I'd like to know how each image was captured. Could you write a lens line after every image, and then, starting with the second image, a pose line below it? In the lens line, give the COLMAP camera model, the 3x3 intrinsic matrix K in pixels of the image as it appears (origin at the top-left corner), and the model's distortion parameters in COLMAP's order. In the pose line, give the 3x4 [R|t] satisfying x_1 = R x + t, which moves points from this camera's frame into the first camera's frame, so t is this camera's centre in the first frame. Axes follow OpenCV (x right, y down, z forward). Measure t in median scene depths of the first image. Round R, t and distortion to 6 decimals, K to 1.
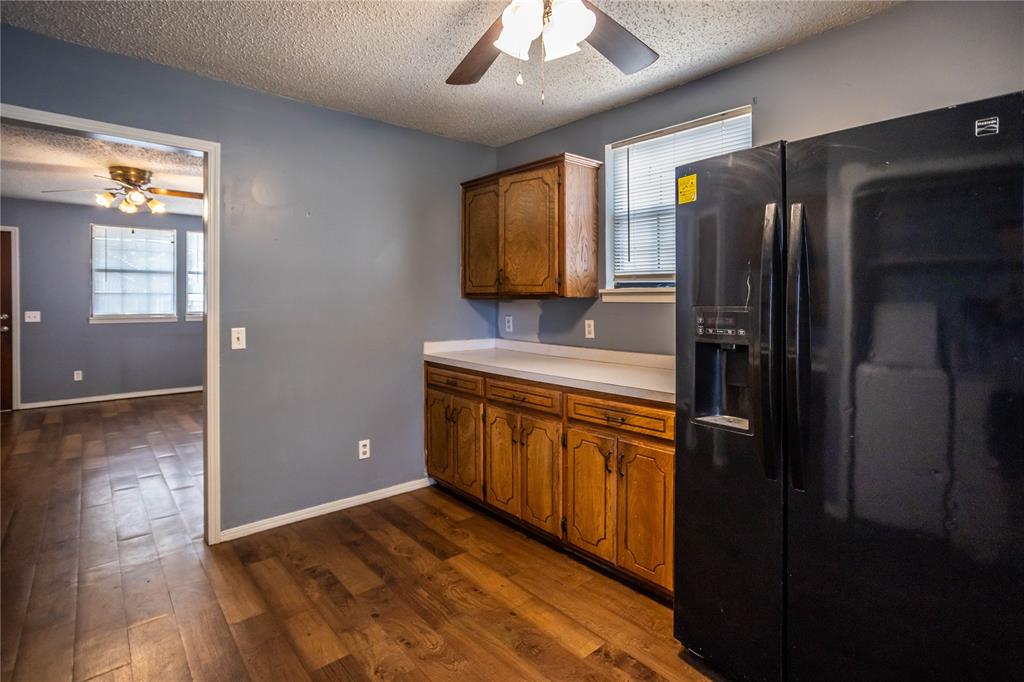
lens RADIAL K [[496.8, 0, 510.9], [0, 496.8, 302.9], [0, 0, 1]] dist [-0.008846, 0.004823]
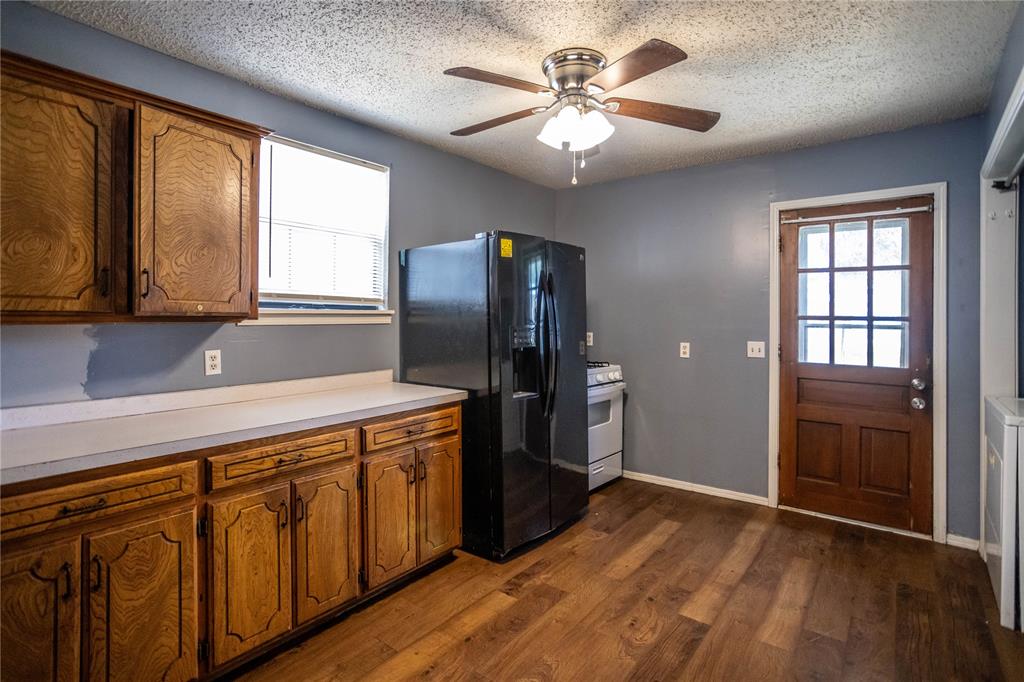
lens RADIAL K [[496.8, 0, 510.0], [0, 496.8, 312.3], [0, 0, 1]] dist [-0.008846, 0.004823]
pose [[-0.165951, 0.011094, 0.986072, -0.788506], [0.007071, 0.999924, -0.010059, -0.013872], [-0.986109, 0.005303, -0.166017, 0.853124]]
